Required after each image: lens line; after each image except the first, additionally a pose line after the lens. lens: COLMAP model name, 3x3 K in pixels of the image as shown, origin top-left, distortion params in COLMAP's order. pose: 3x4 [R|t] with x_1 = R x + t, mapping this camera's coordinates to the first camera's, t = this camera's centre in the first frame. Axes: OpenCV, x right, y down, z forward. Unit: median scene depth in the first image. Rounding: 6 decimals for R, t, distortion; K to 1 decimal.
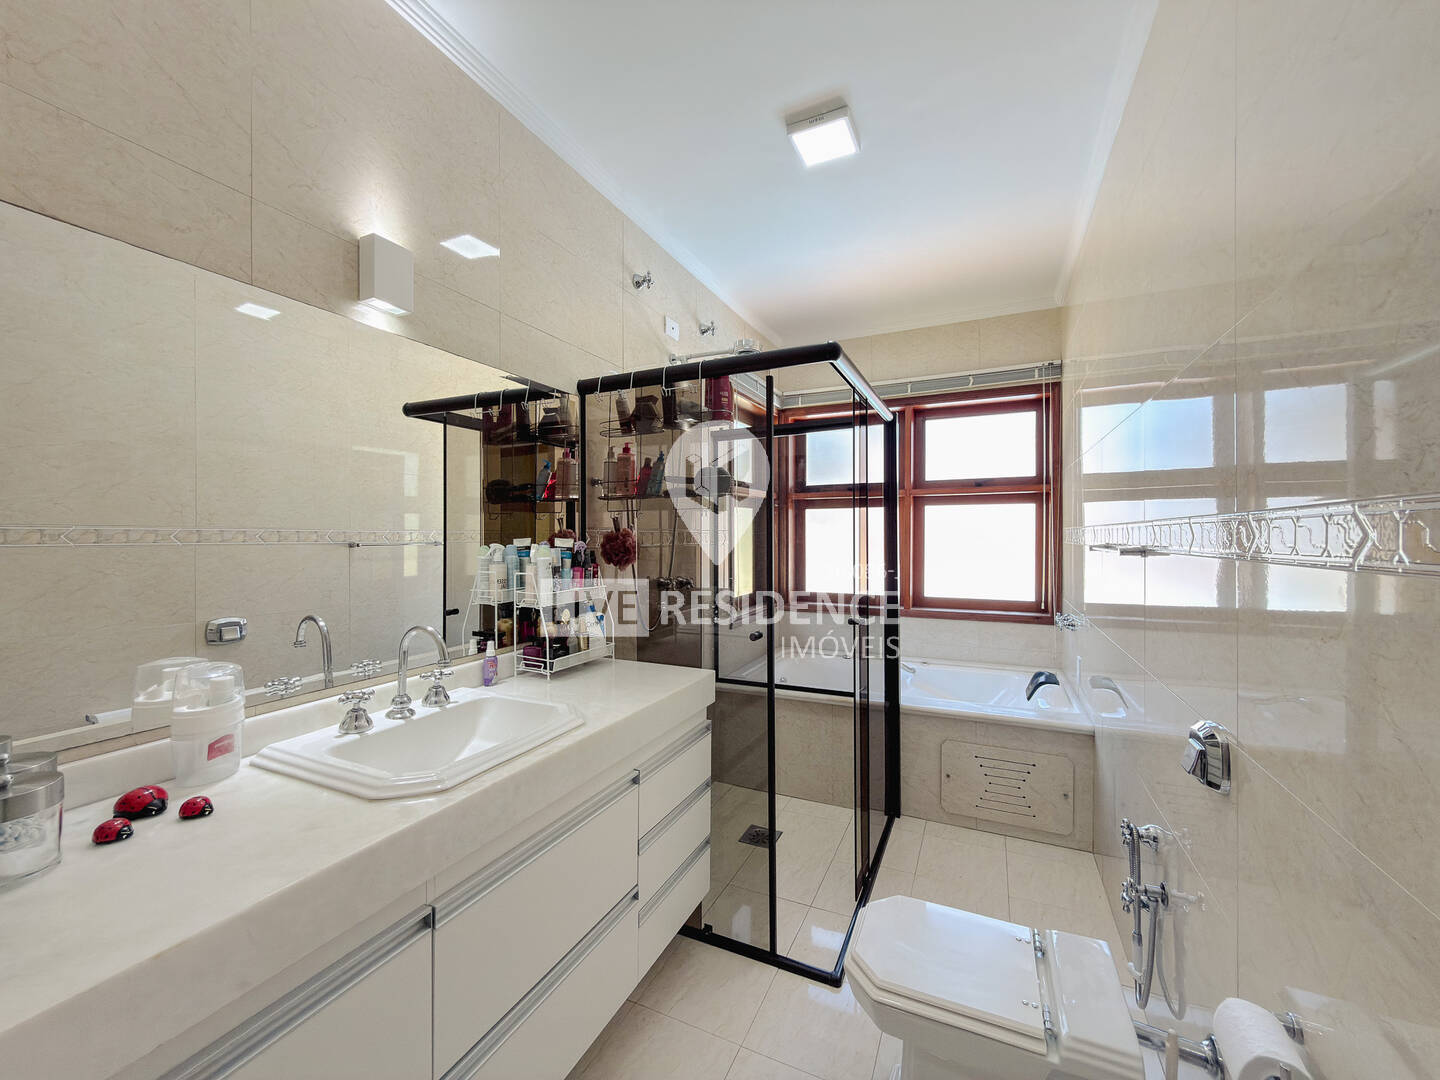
lens RADIAL K [[575.4, 0, 720.3], [0, 575.4, 537.8], [0, 0, 1]] dist [0.009716, 0.001069]
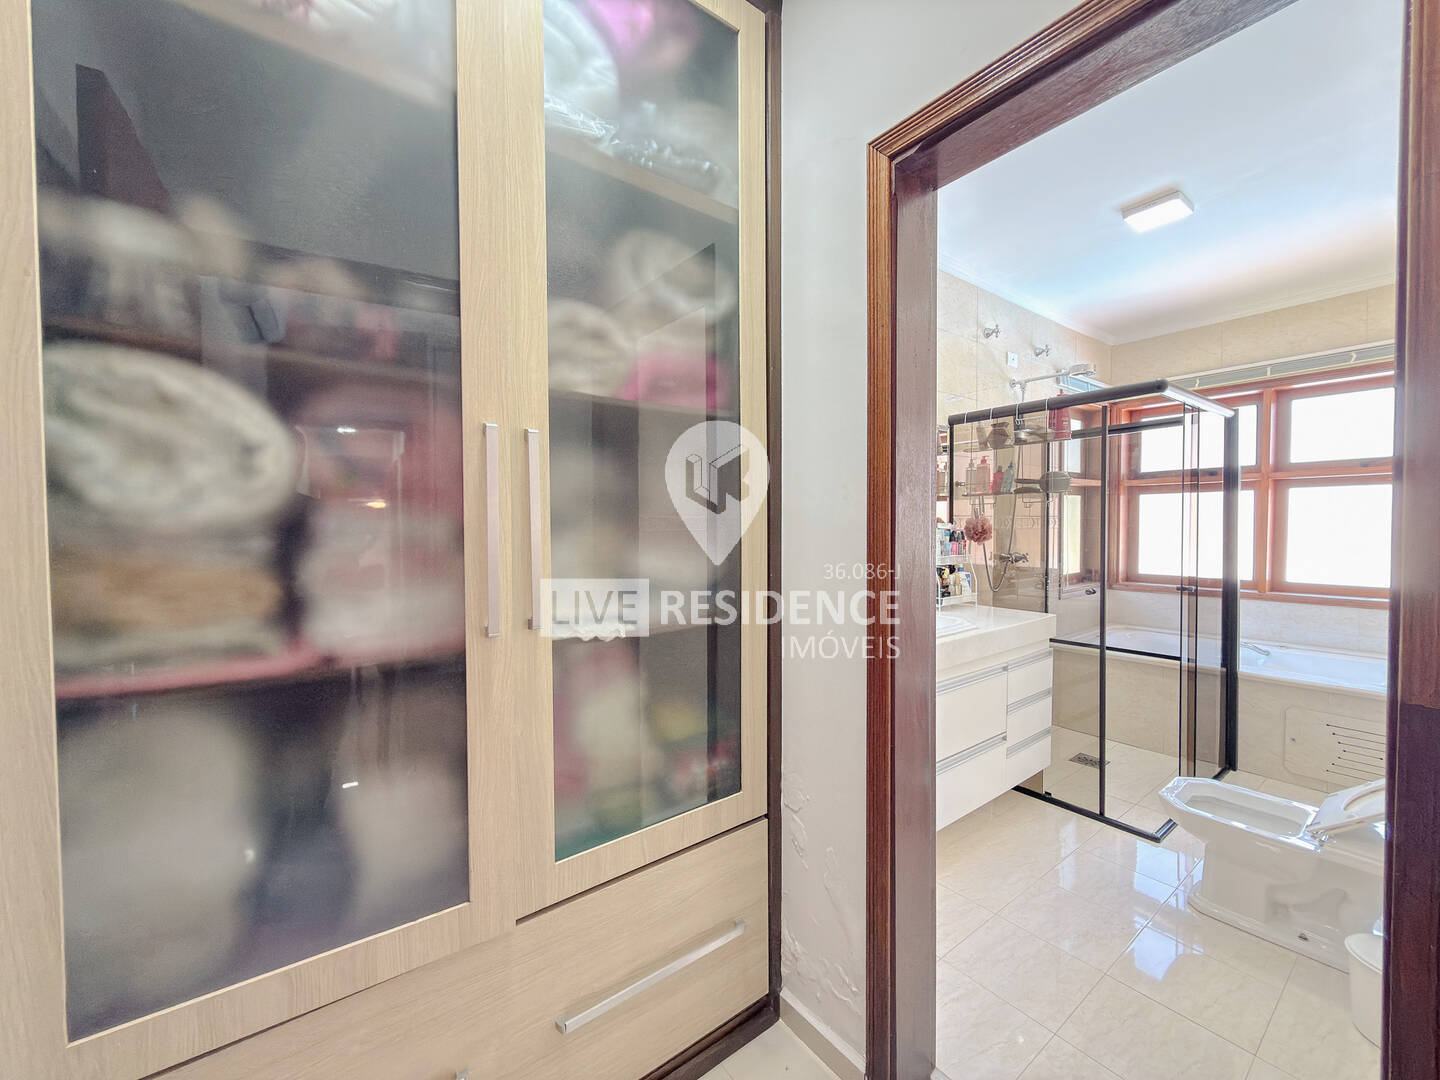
lens RADIAL K [[575.4, 0, 734.9], [0, 575.4, 536.5], [0, 0, 1]] dist [0.009716, 0.001069]
pose [[0.890625, 0.007803, -0.454672, -0.048642], [0.003251, 0.999718, 0.023526, -0.000981], [0.454727, -0.022431, 0.890348, -0.458439]]
